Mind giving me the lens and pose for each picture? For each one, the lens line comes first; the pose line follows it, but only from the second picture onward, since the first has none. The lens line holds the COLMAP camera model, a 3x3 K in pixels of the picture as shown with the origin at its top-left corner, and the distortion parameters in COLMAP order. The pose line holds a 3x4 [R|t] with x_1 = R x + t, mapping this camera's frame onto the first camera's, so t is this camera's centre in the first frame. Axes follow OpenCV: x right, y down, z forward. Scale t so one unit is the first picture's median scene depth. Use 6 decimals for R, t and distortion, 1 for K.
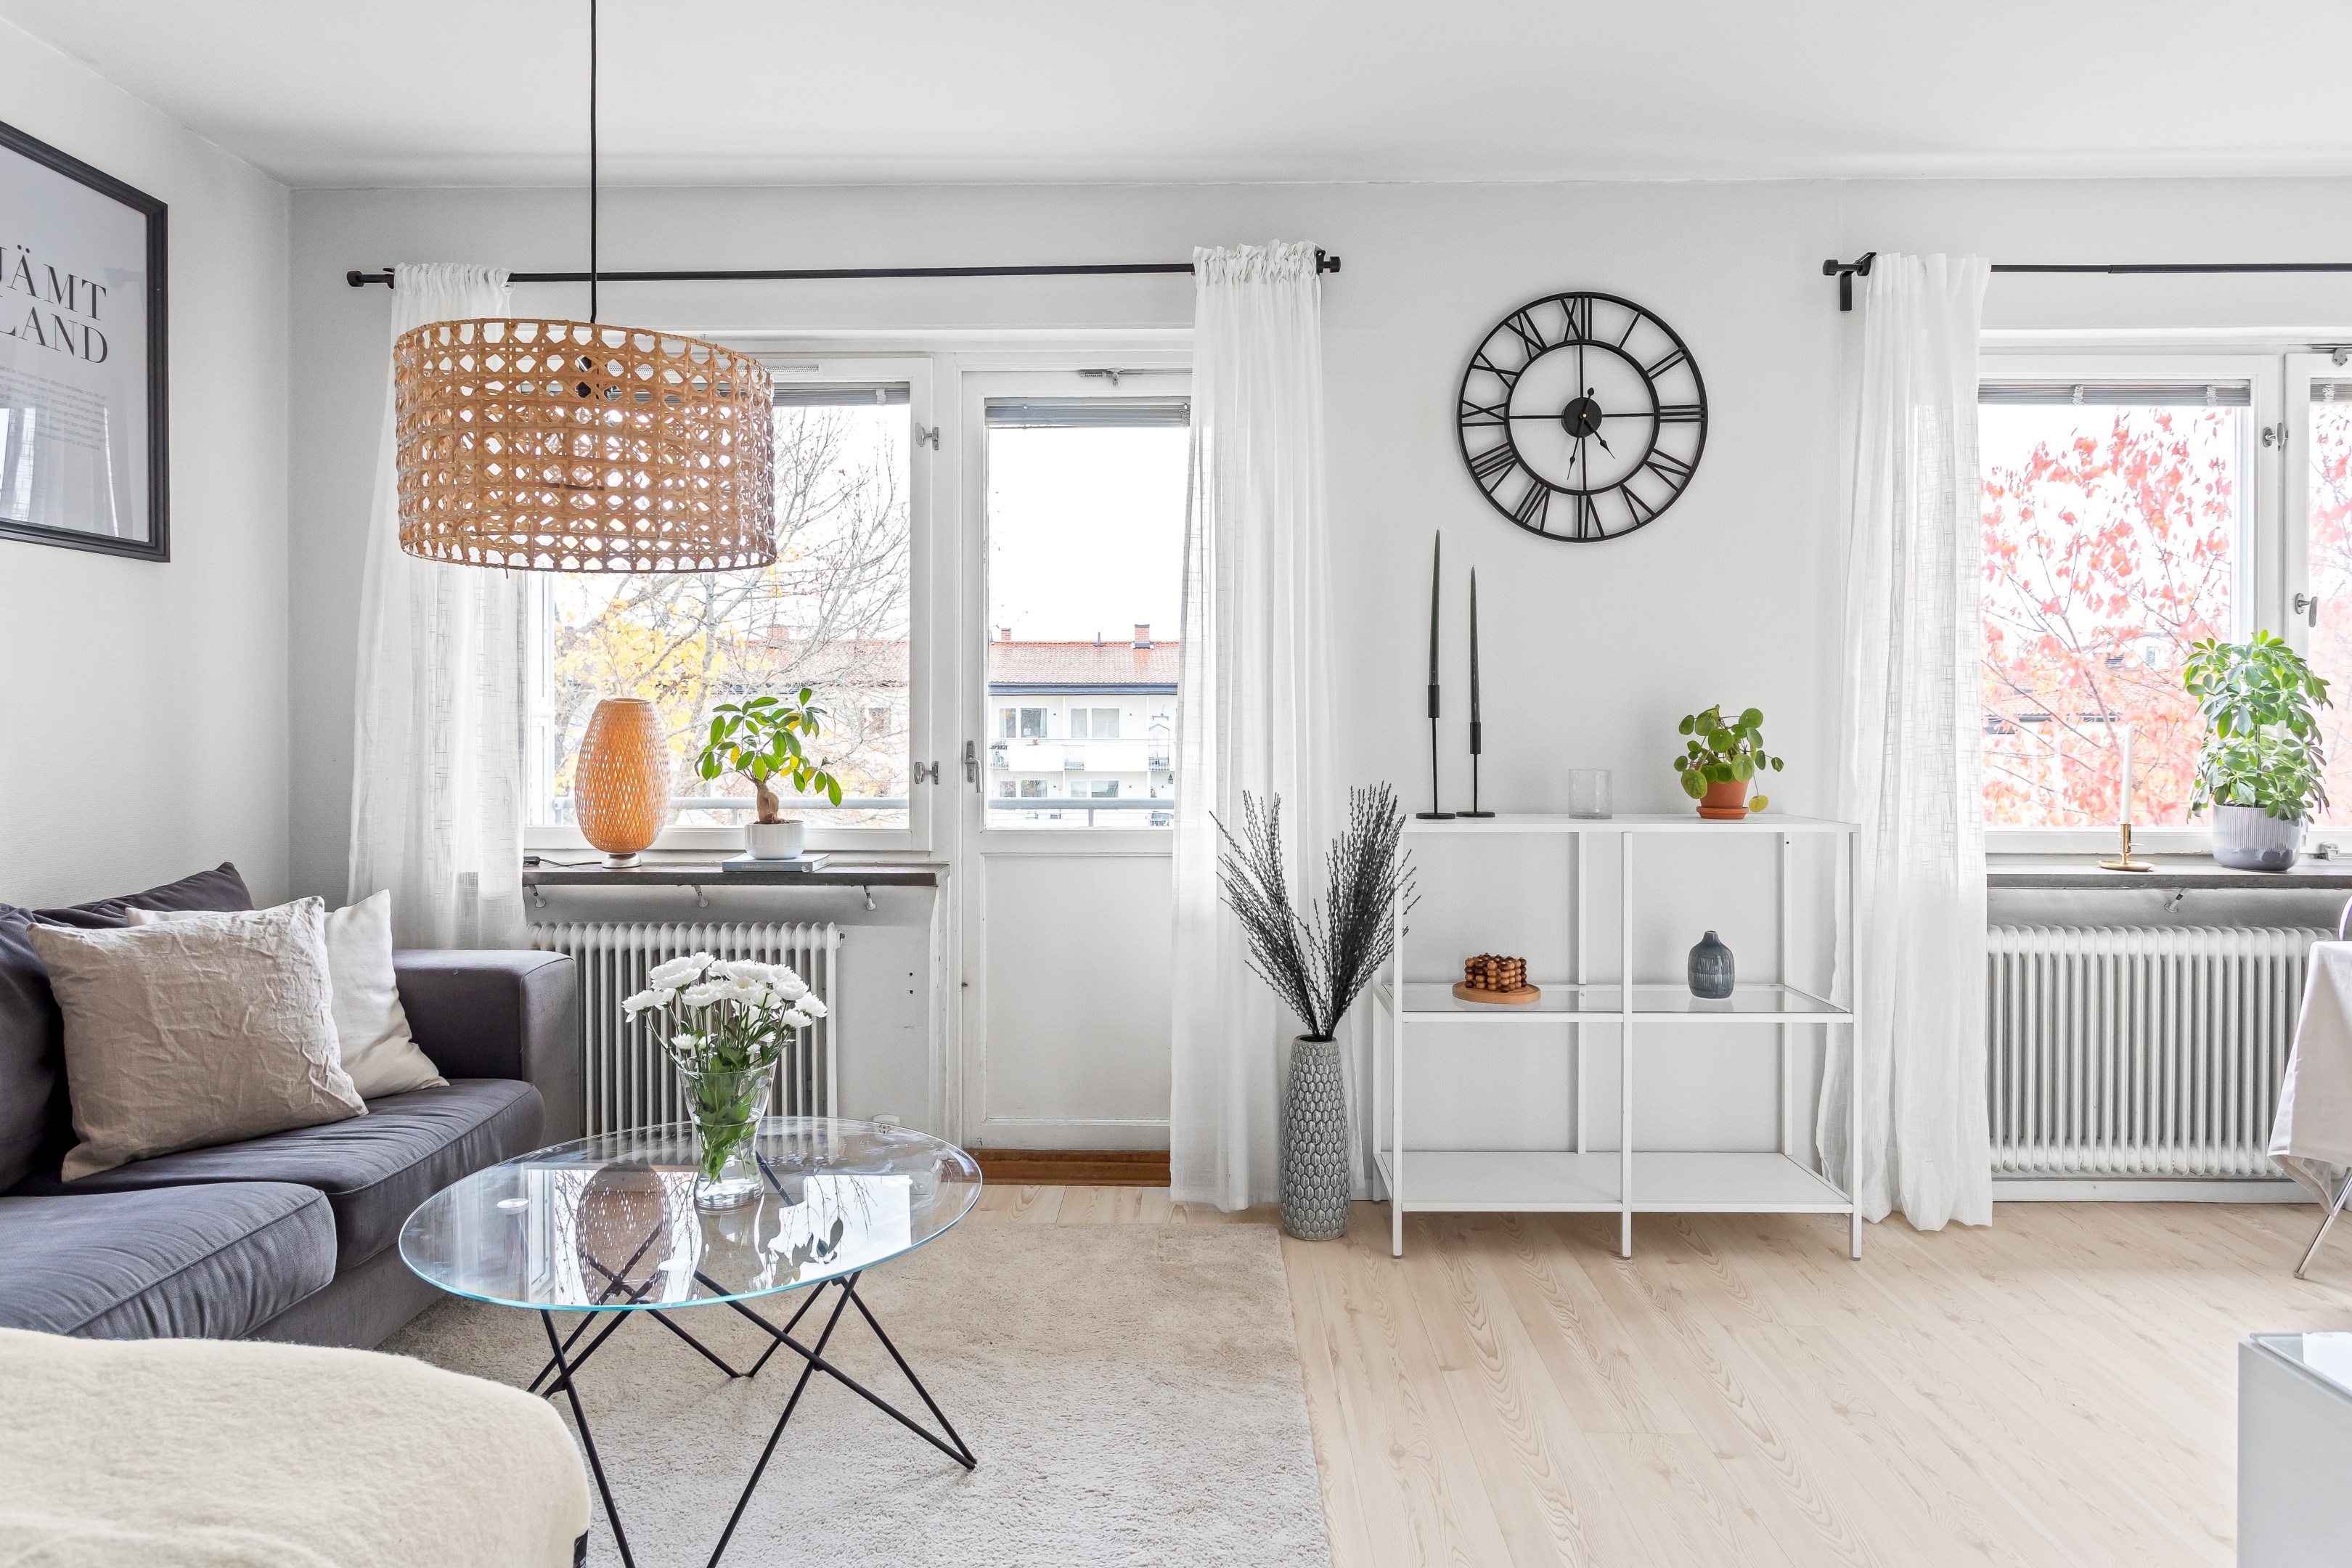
lens RADIAL K [[1320.6, 0, 1201.8], [0, 1320.6, 773.0], [0, 0, 1]] dist [-0.013679, 0.003369]
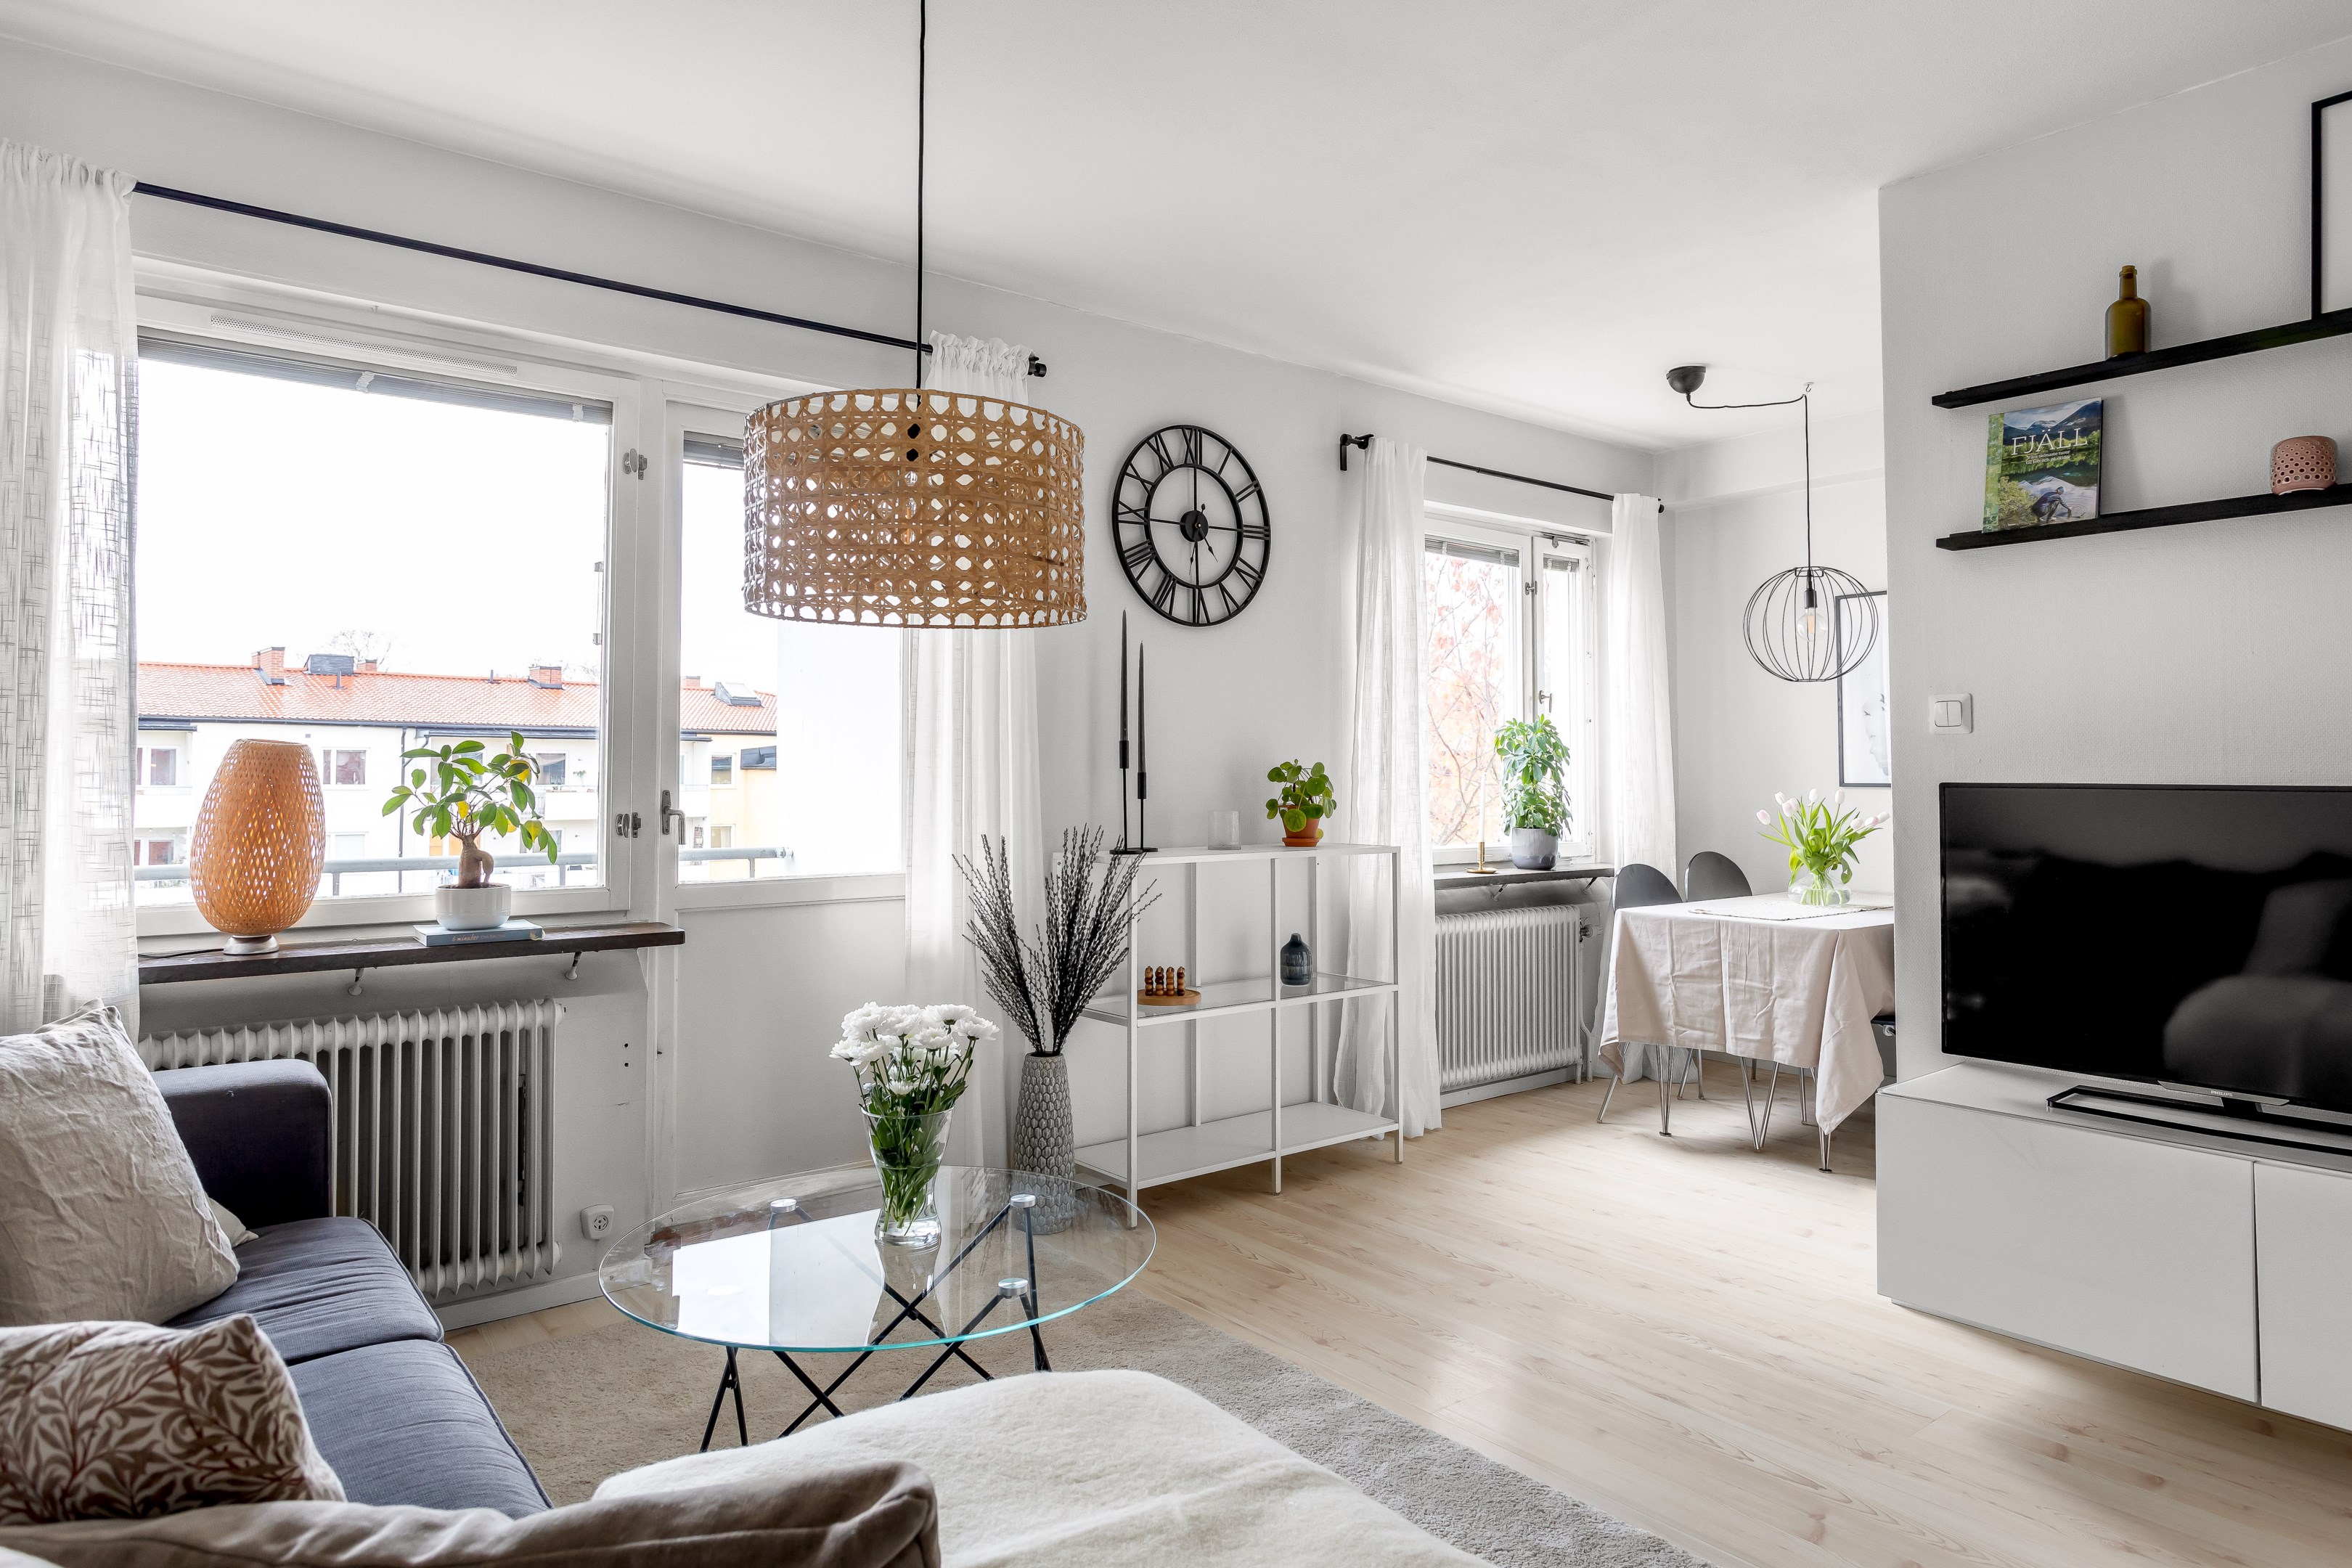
lens RADIAL K [[1362.2, 0, 1173.4], [0, 1362.2, 769.7], [0, 0, 1]] dist [-0.024250, 0.005179]
pose [[0.777803, 0.003983, 0.628495, -0.541827], [0.019113, 0.999368, -0.029988, -0.003406], [-0.628217, 0.035337, 0.777235, 0.027375]]
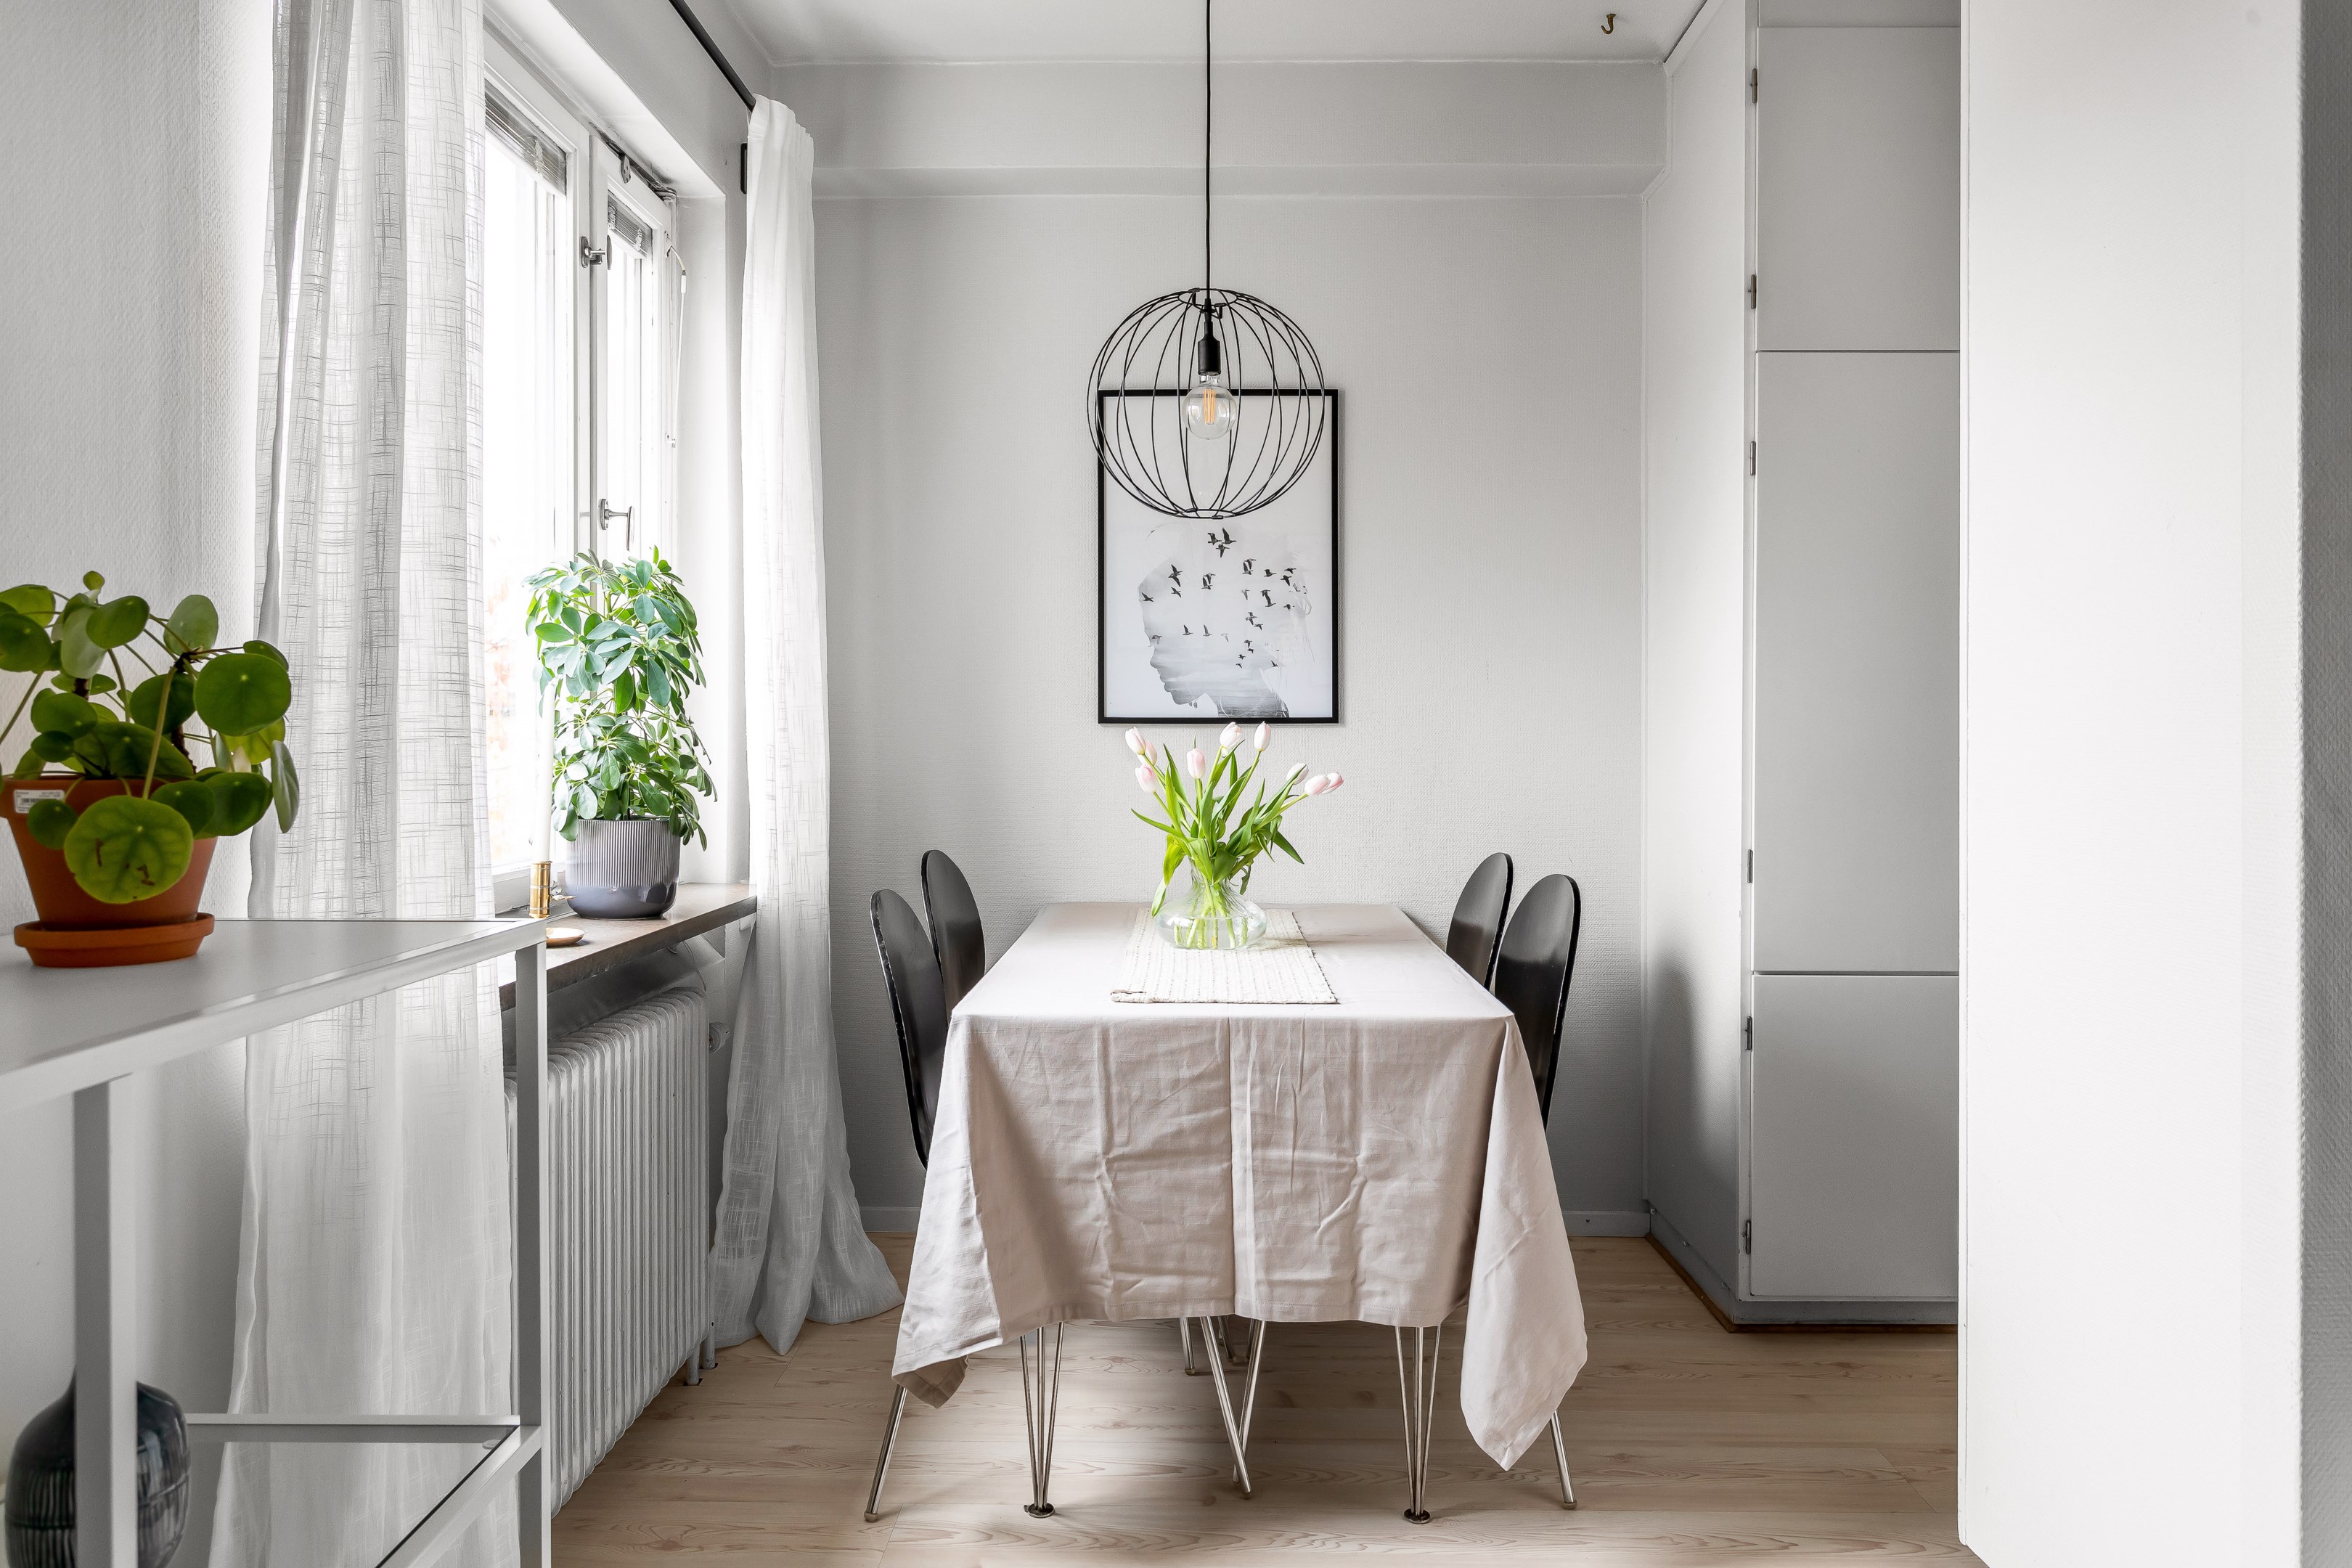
lens RADIAL K [[1525.9, 0, 1179.2], [0, 1525.9, 745.9], [0, 0, 1]] dist [0.005473, 0.000936]
pose [[0.002953, -0.010389, 0.999942, 0.058138], [0.027986, 0.999555, 0.010302, -0.010680], [-0.999604, 0.027954, 0.003242, 0.748928]]
